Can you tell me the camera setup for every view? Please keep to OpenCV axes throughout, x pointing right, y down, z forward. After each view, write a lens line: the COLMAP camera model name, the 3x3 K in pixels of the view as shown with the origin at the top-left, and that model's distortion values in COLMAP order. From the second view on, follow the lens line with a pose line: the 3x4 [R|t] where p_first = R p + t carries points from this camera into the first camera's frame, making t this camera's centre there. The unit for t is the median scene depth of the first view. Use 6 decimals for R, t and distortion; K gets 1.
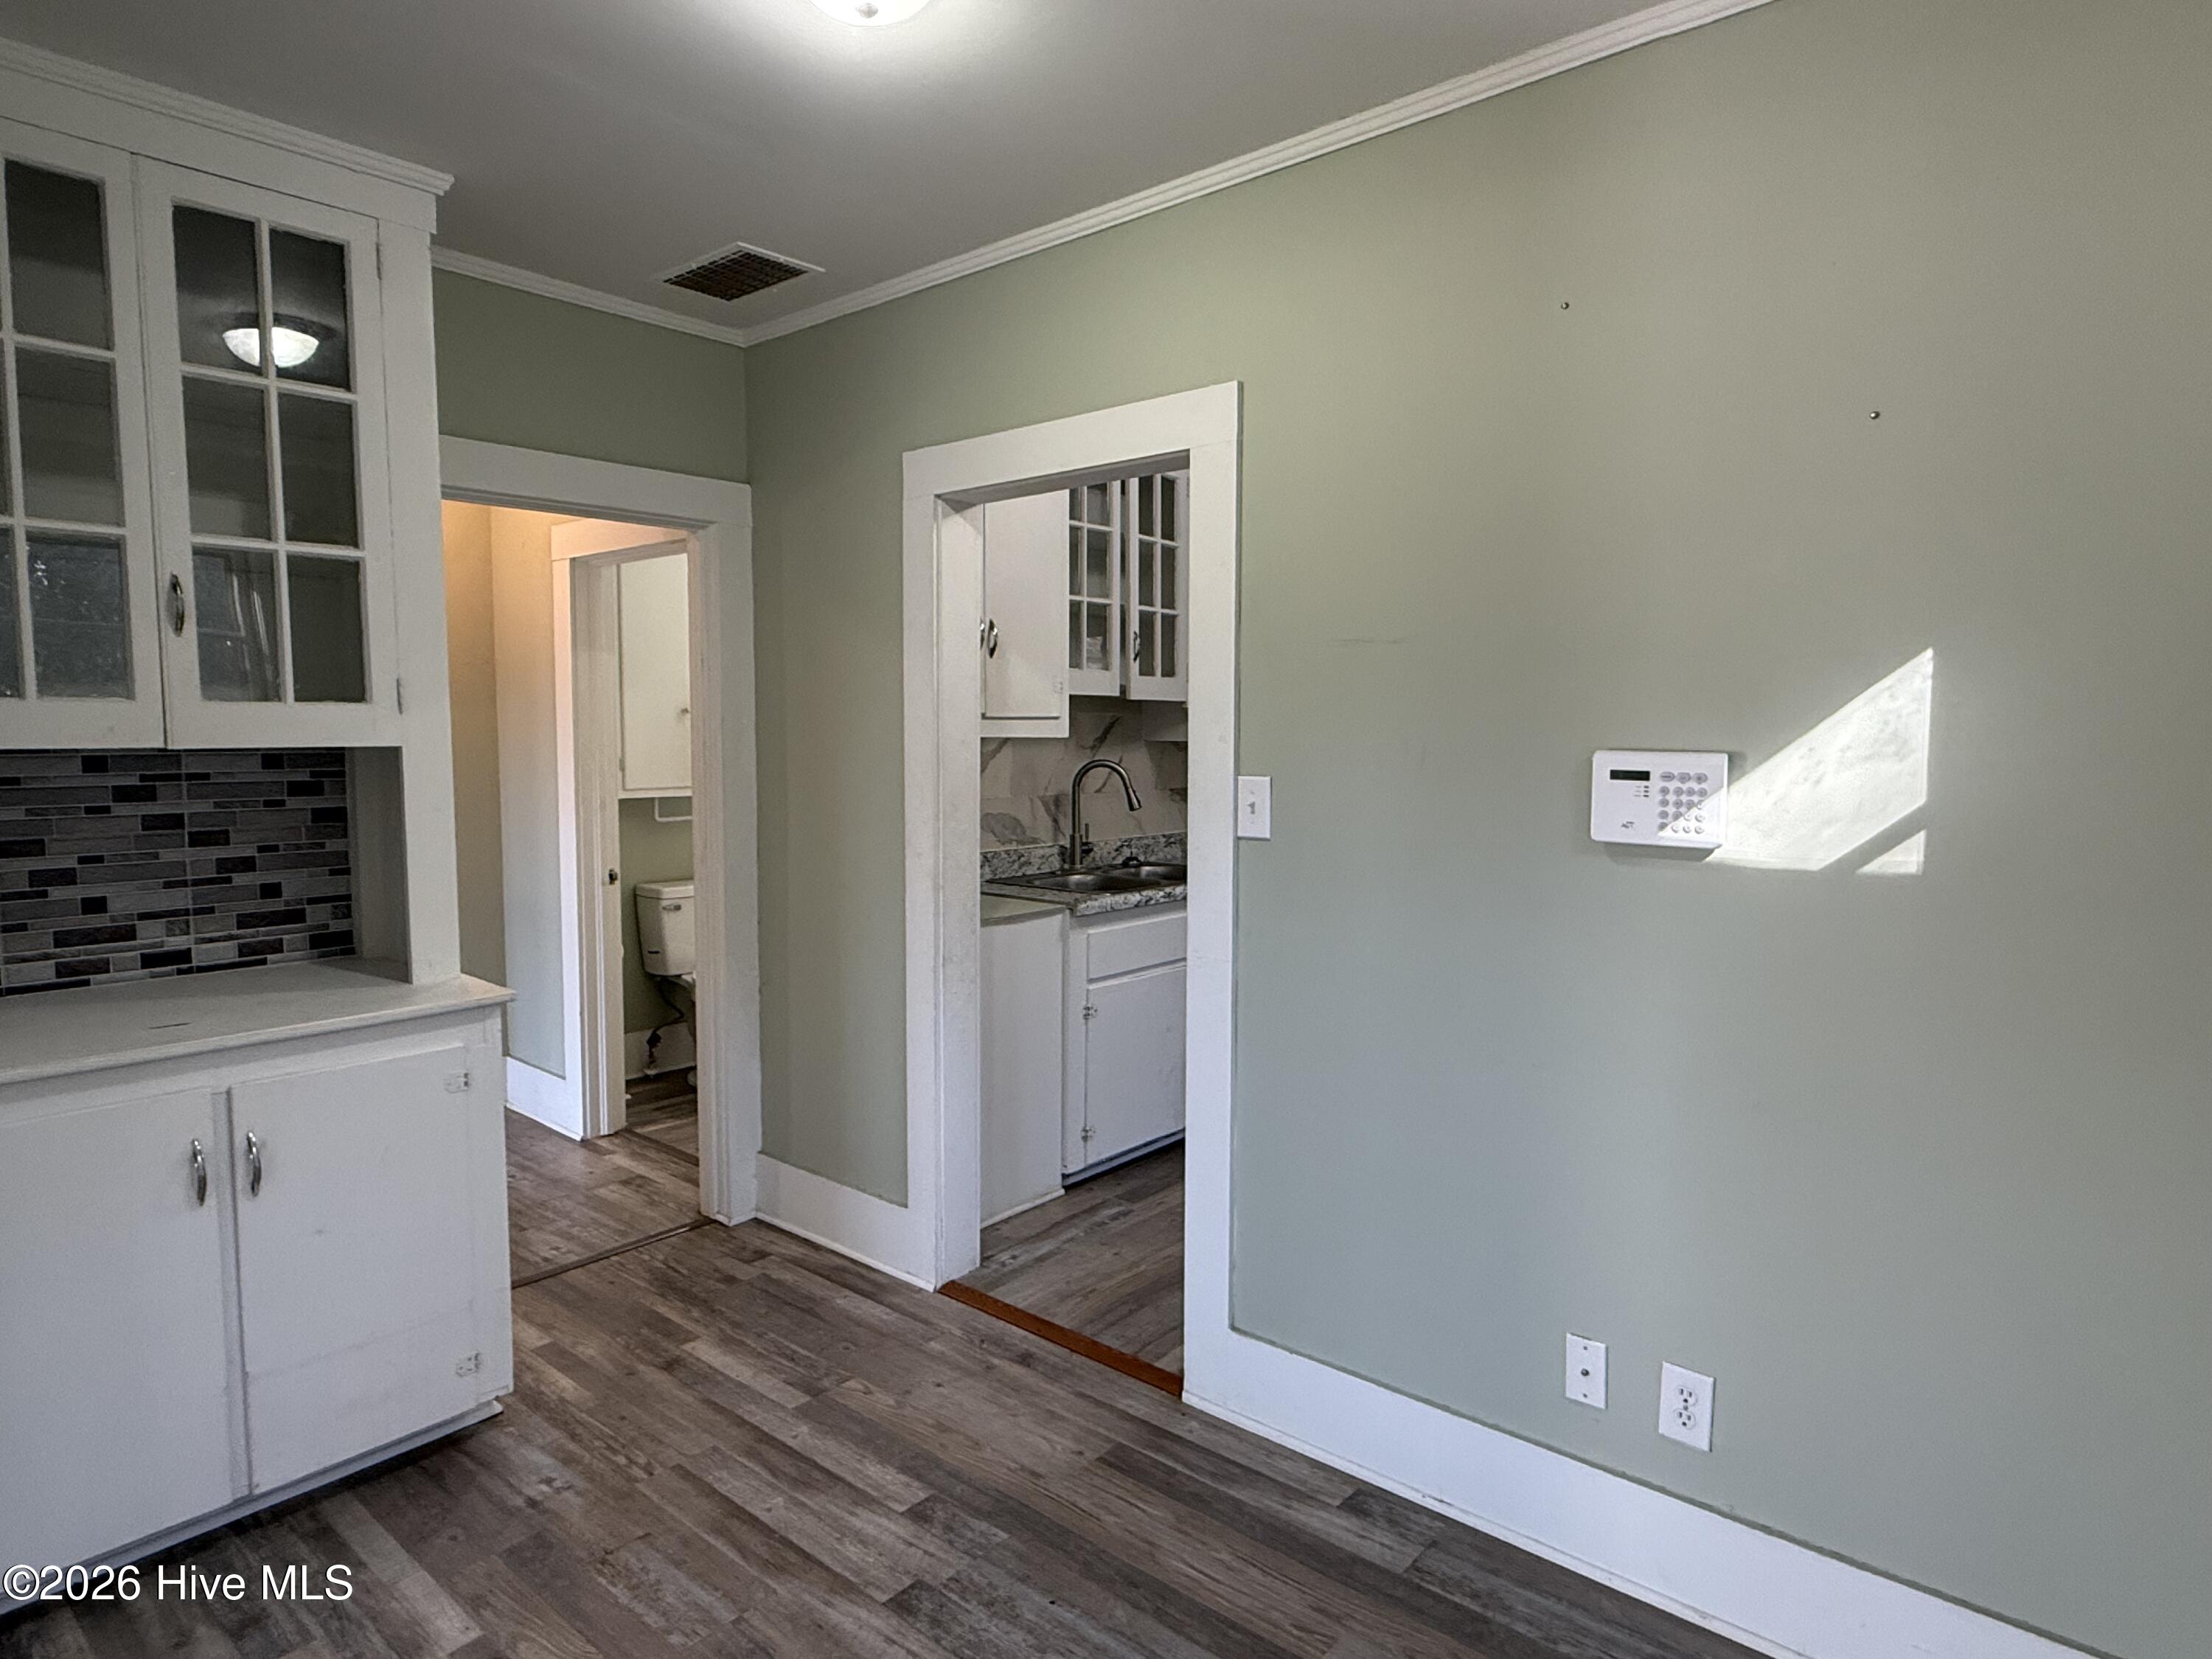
lens RADIAL K [[1285.0, 0, 1106.0], [0, 1285.0, 829.5], [0, 0, 1]] dist [-0.001244, -0.001855]
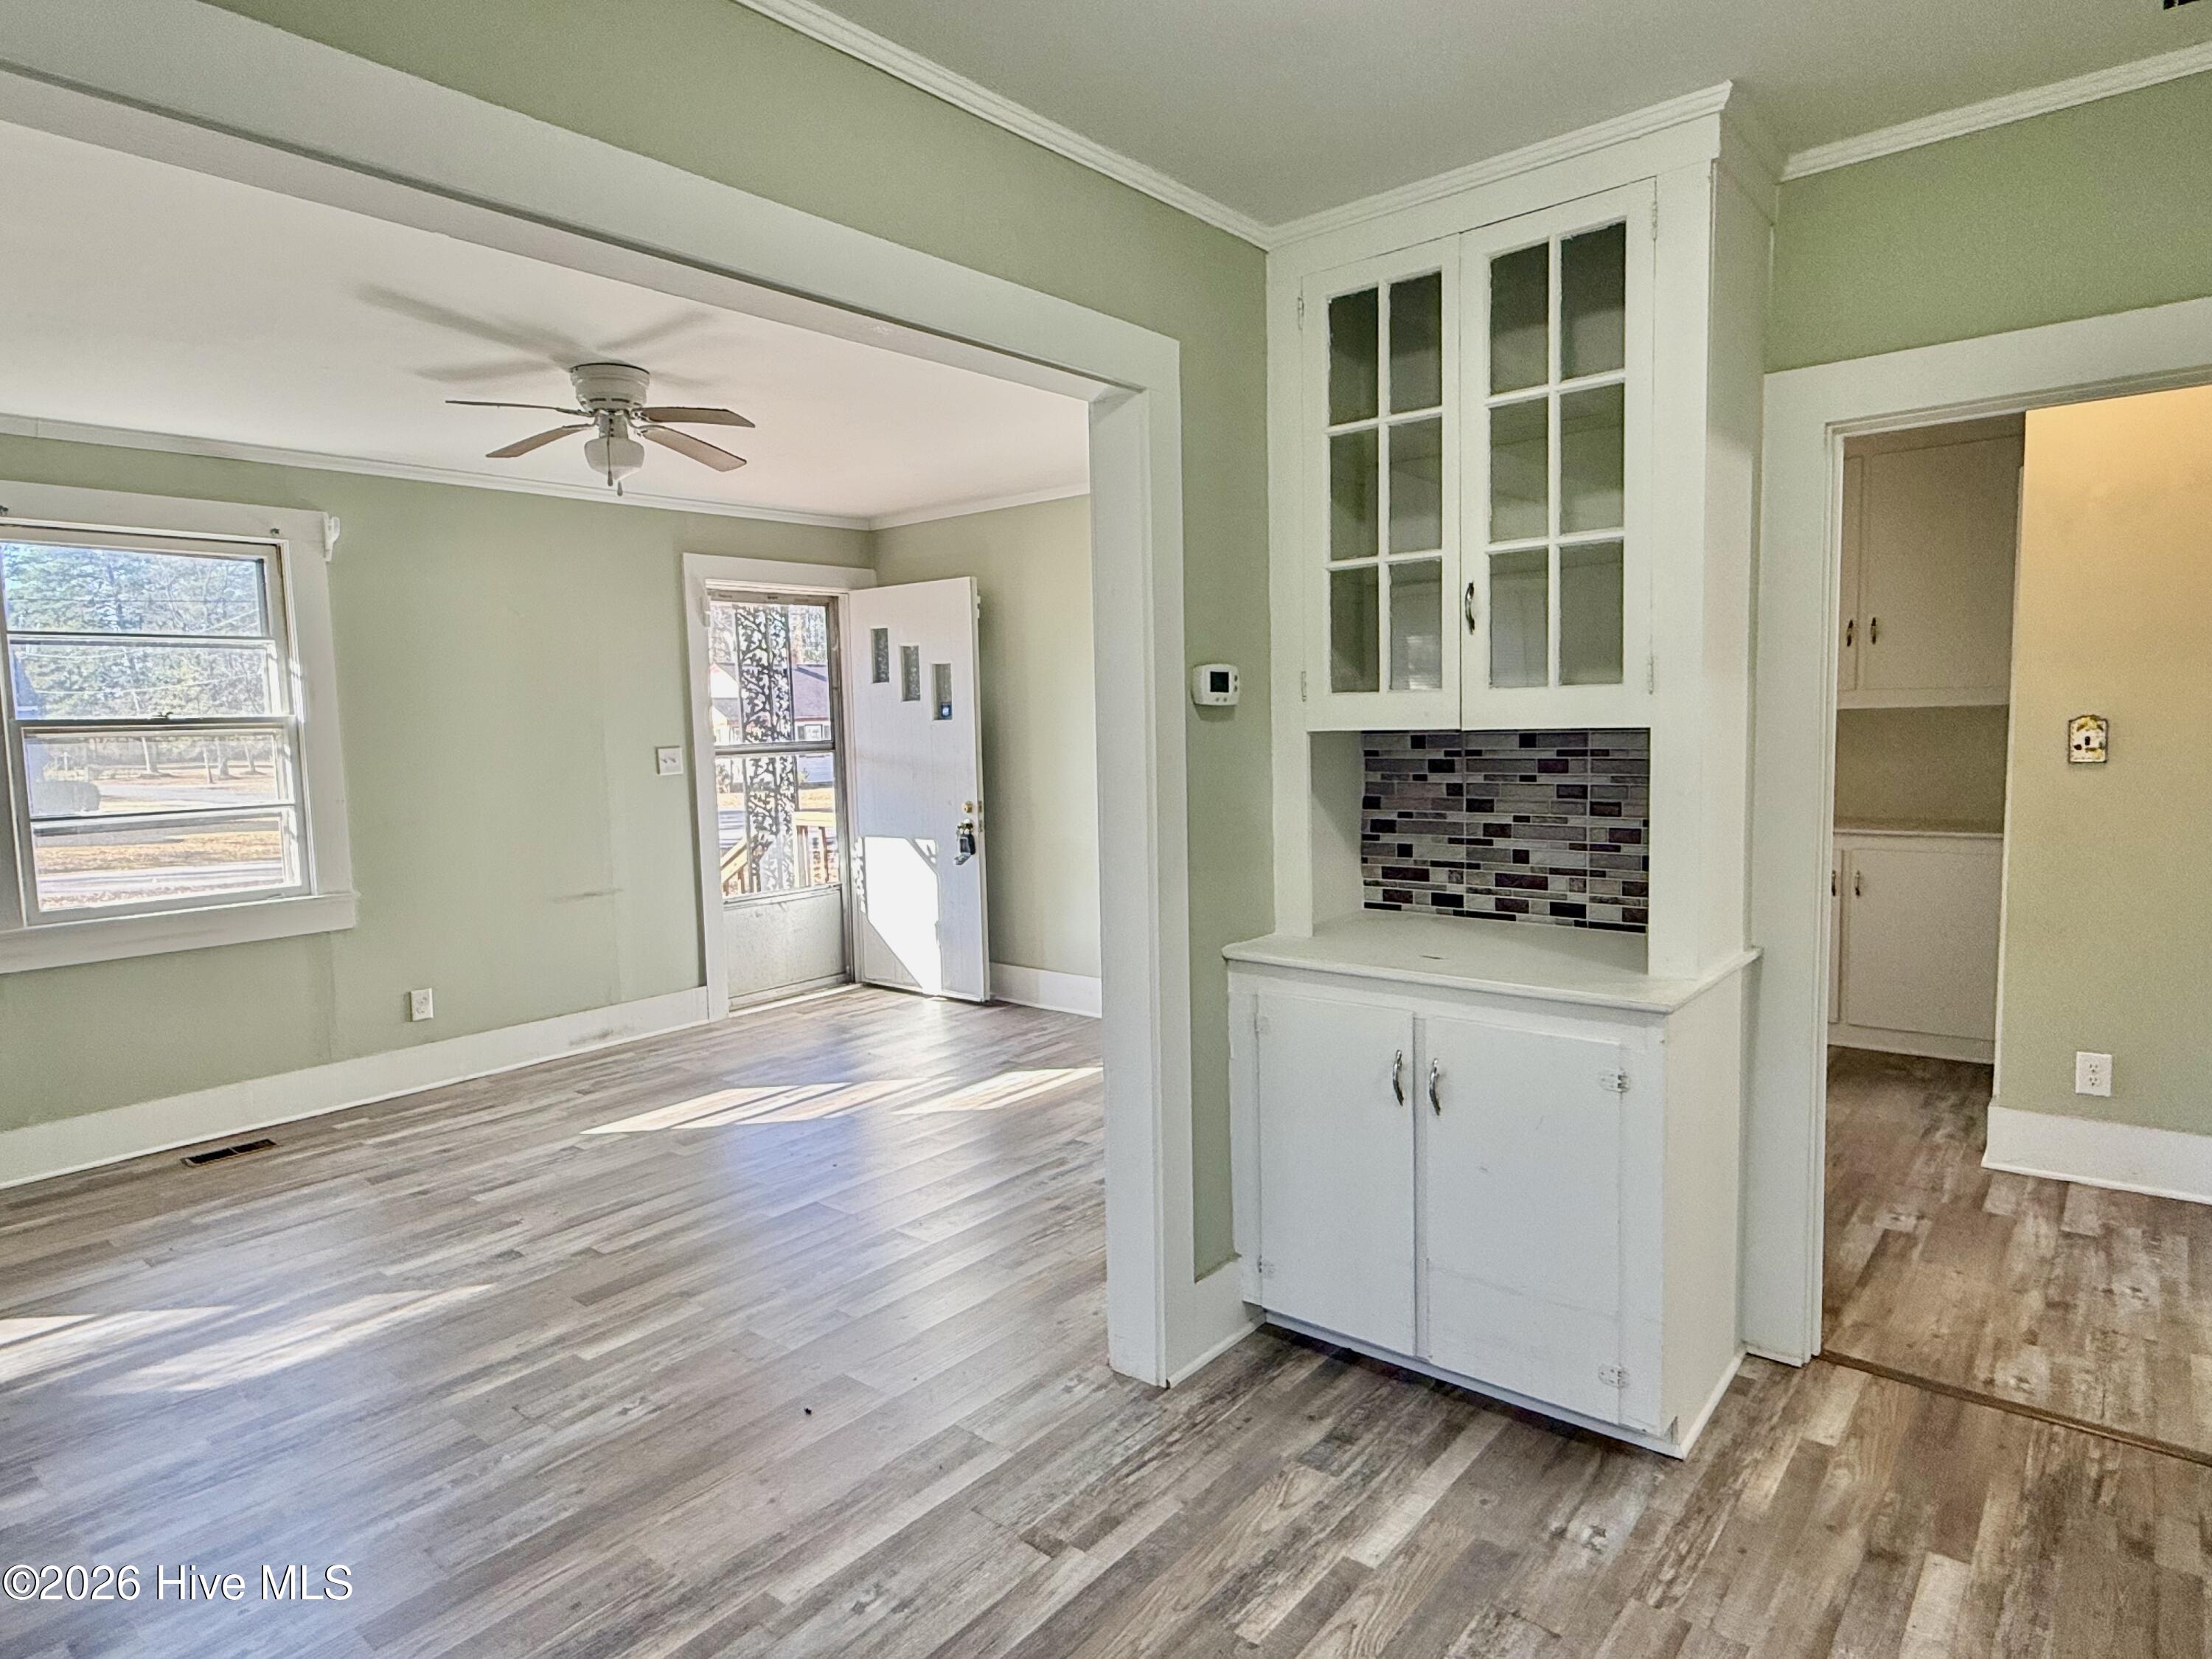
lens RADIAL K [[1236.9, 0, 1062.2], [0, 1236.9, 828.0], [0, 0, 1]] dist [-0.005451, -0.002020]
pose [[-0.004482, 0.081051, -0.996700, 0.405757], [-0.056754, 0.995083, 0.081175, -0.040745], [0.998378, 0.056931, 0.000140, 0.598249]]
